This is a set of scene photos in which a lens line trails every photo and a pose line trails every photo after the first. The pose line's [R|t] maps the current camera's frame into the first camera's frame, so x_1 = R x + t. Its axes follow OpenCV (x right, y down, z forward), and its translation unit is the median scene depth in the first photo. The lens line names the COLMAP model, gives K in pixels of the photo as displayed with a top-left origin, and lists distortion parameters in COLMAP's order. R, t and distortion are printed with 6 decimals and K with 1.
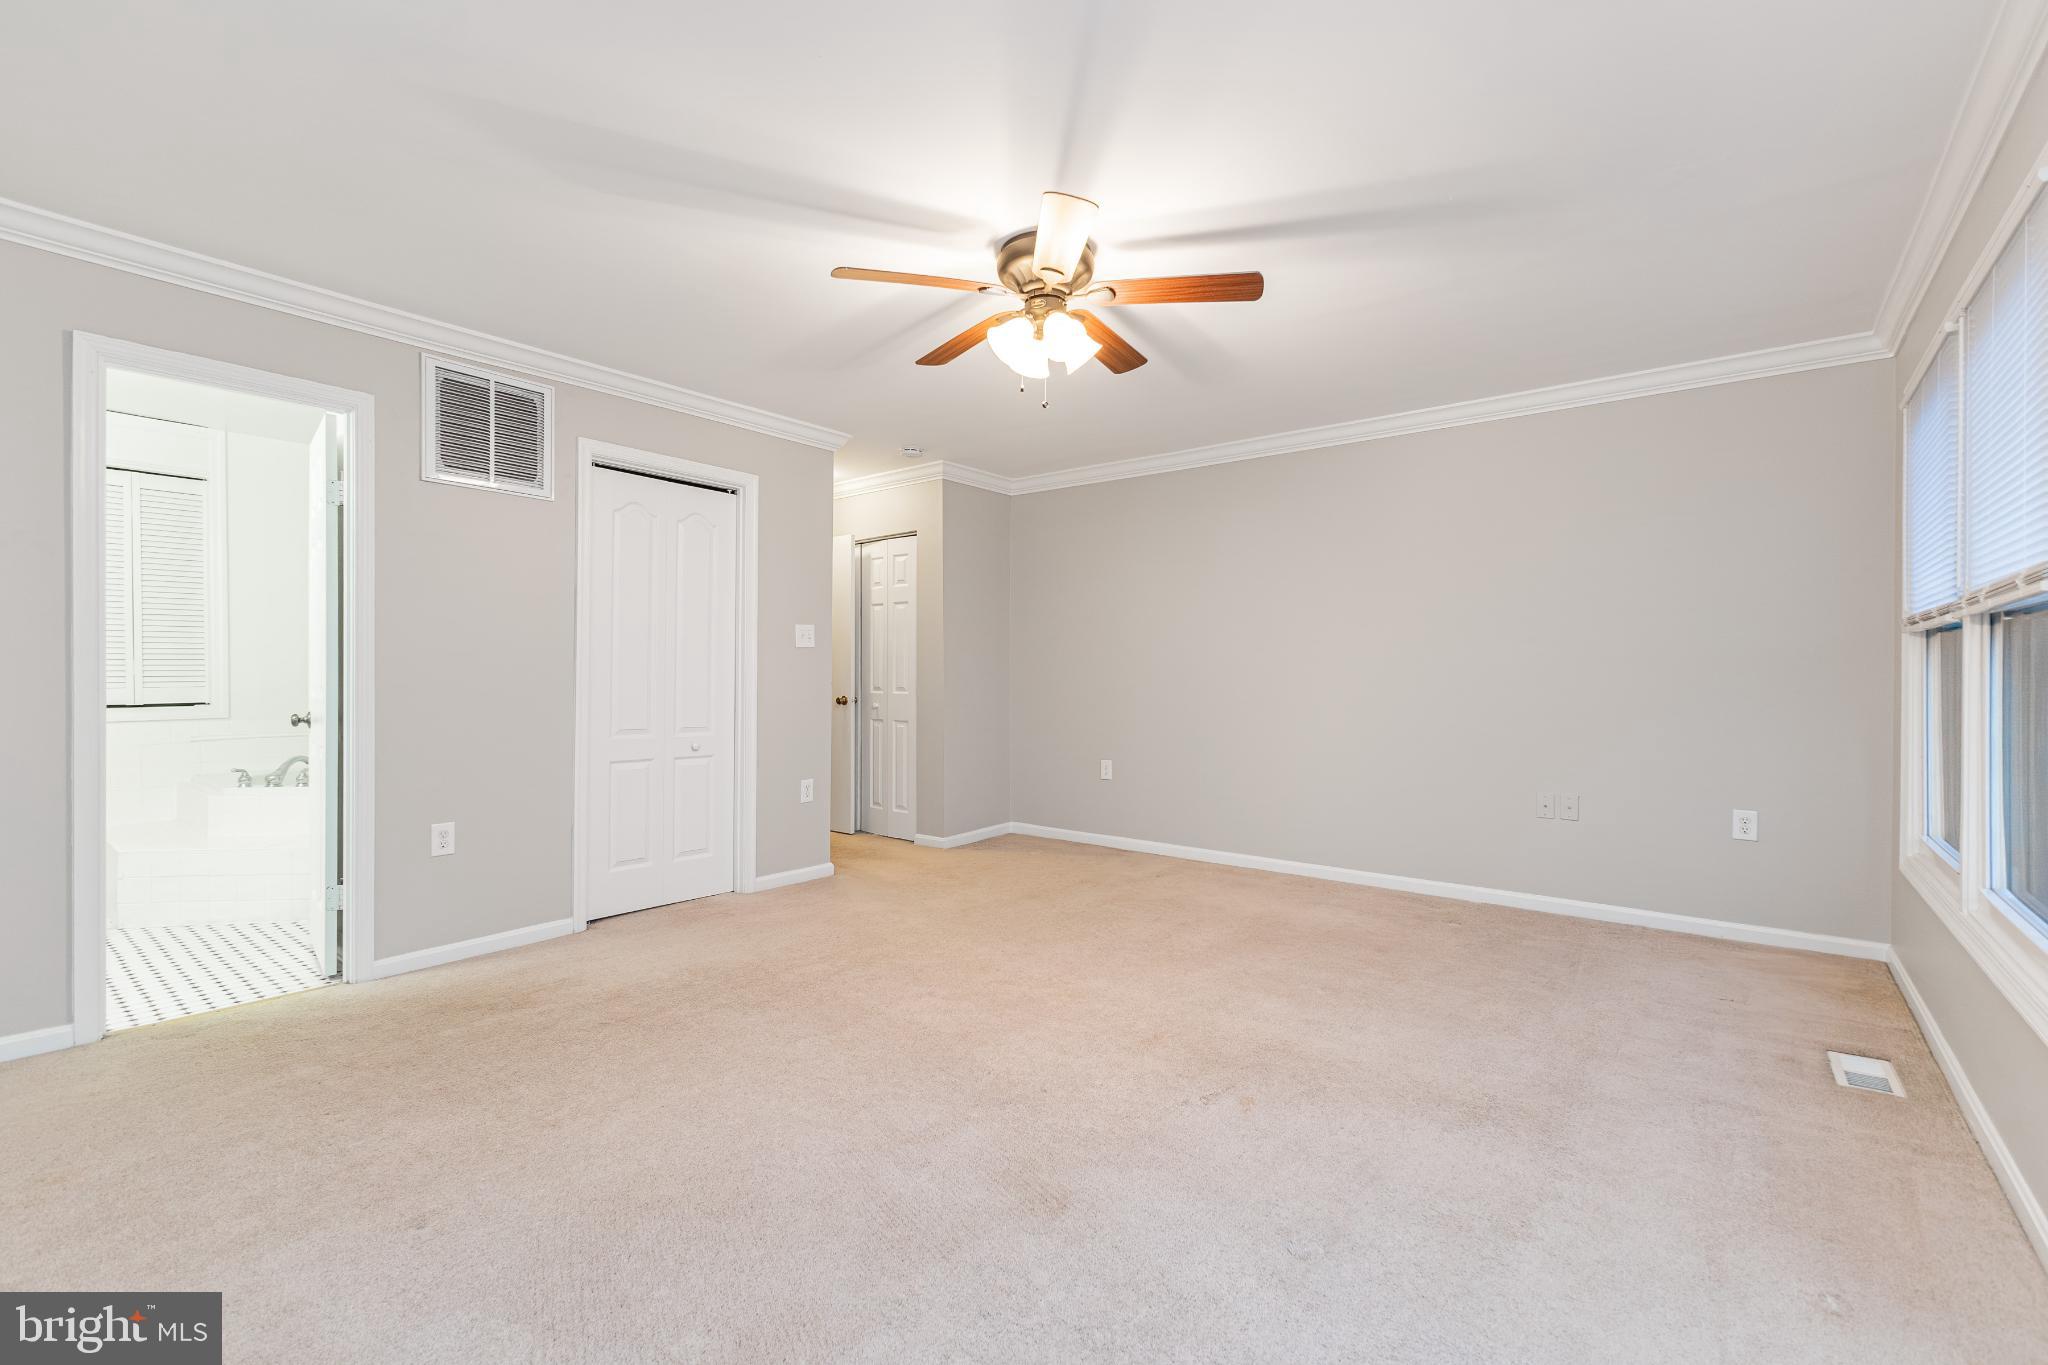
lens RADIAL K [[879.6, 0, 1029.7], [0, 879.6, 678.3], [0, 0, 1]] dist [0.018969, -0.005178]
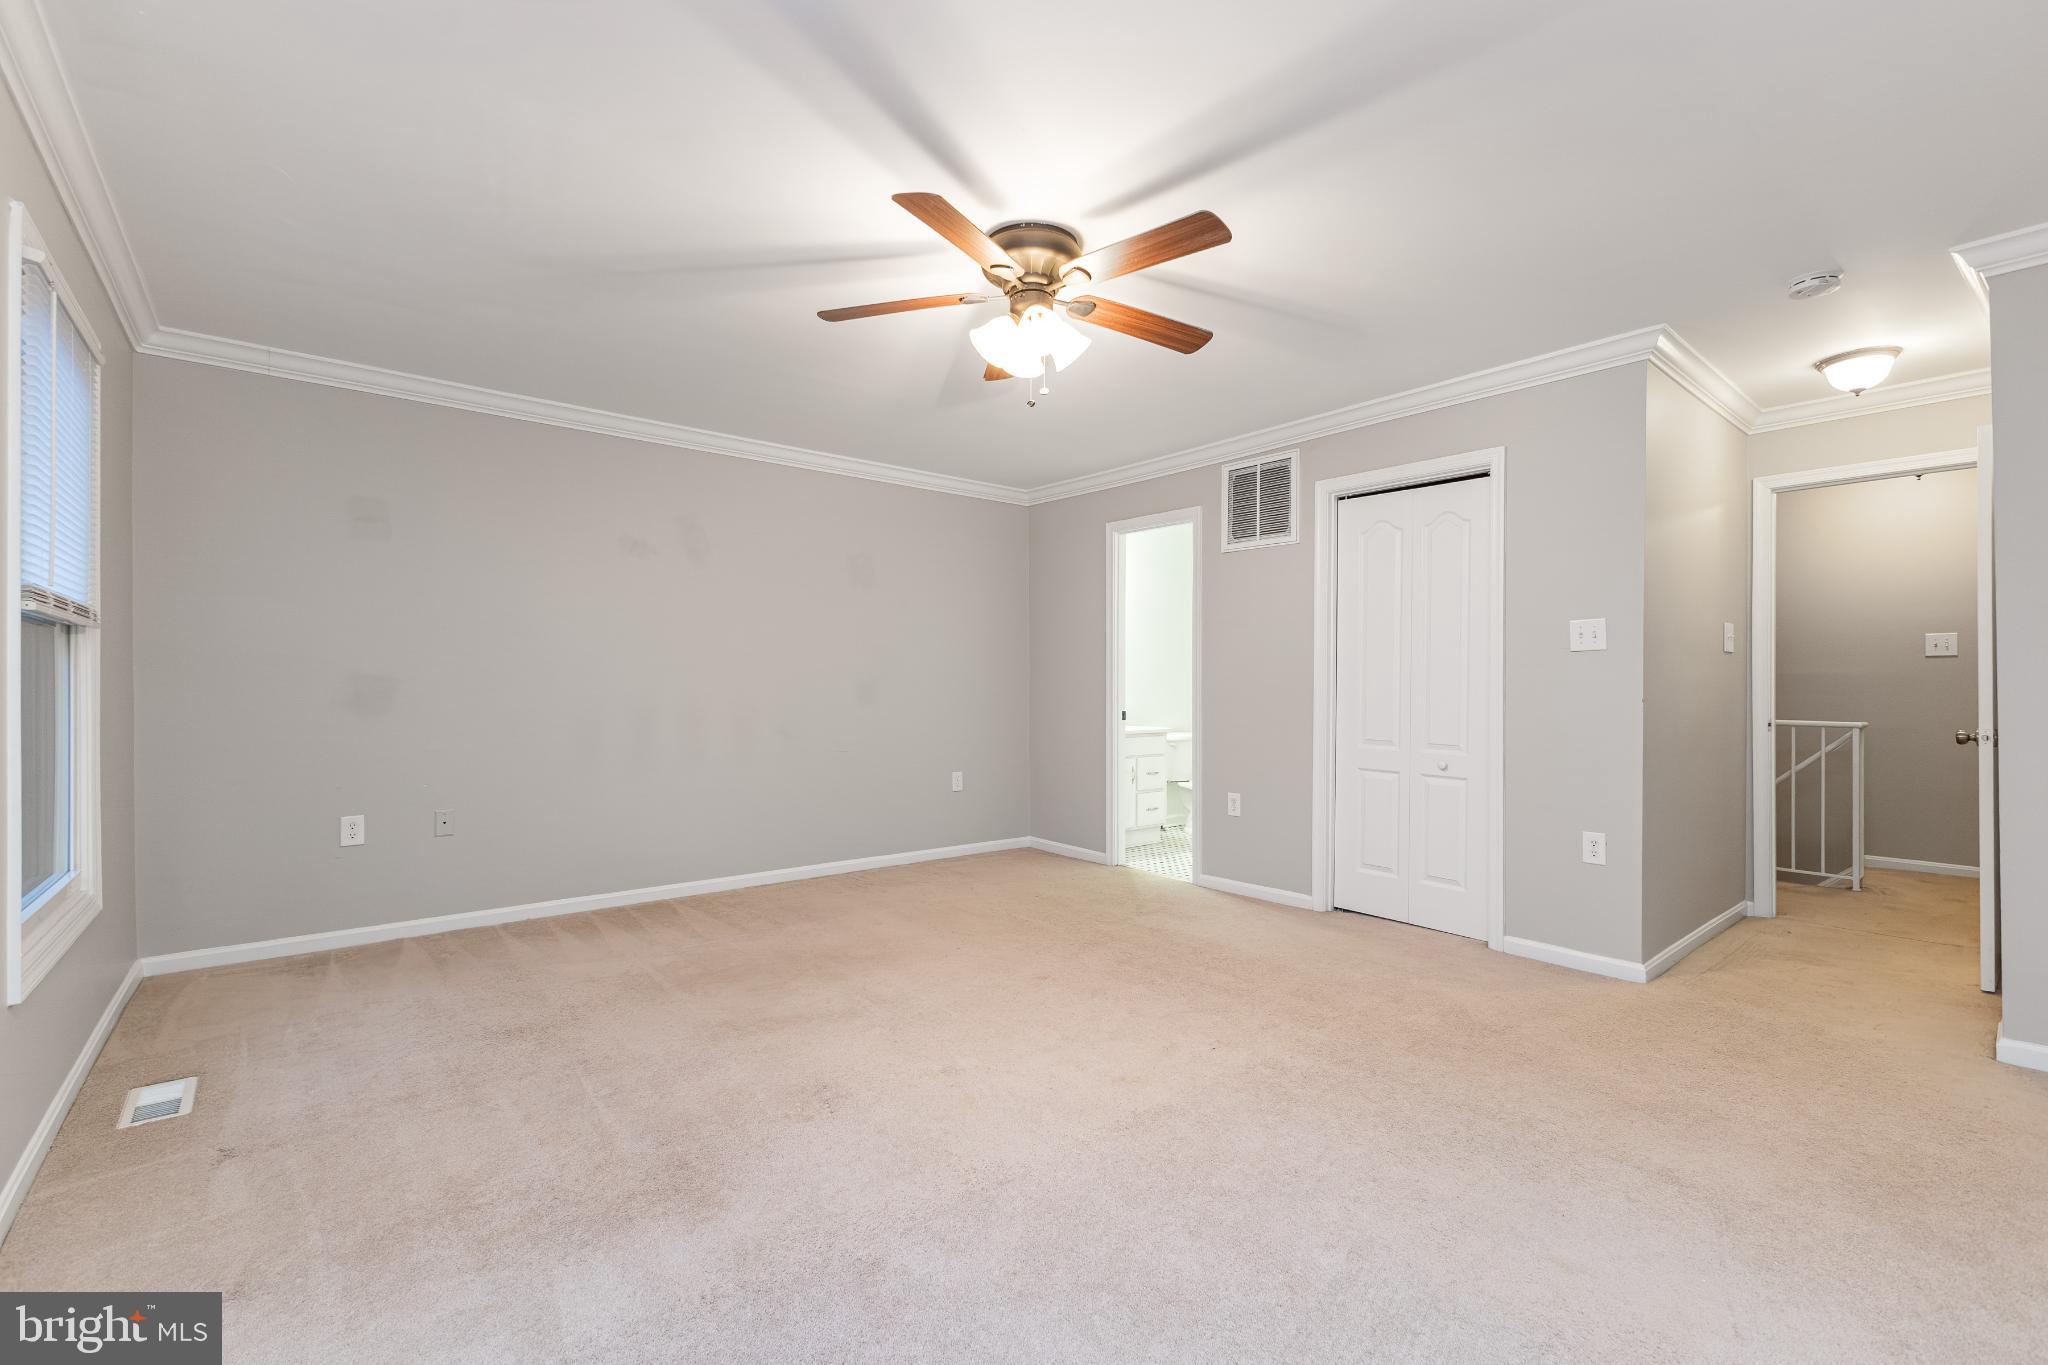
lens RADIAL K [[879.6, 0, 1029.7], [0, 879.6, 678.3], [0, 0, 1]] dist [0.018969, -0.005178]
pose [[-0.198687, -0.009378, -0.980018, 0.702967], [-0.003628, 0.999954, -0.008833, -0.004435], [0.980056, 0.001800, -0.198712, 0.874936]]
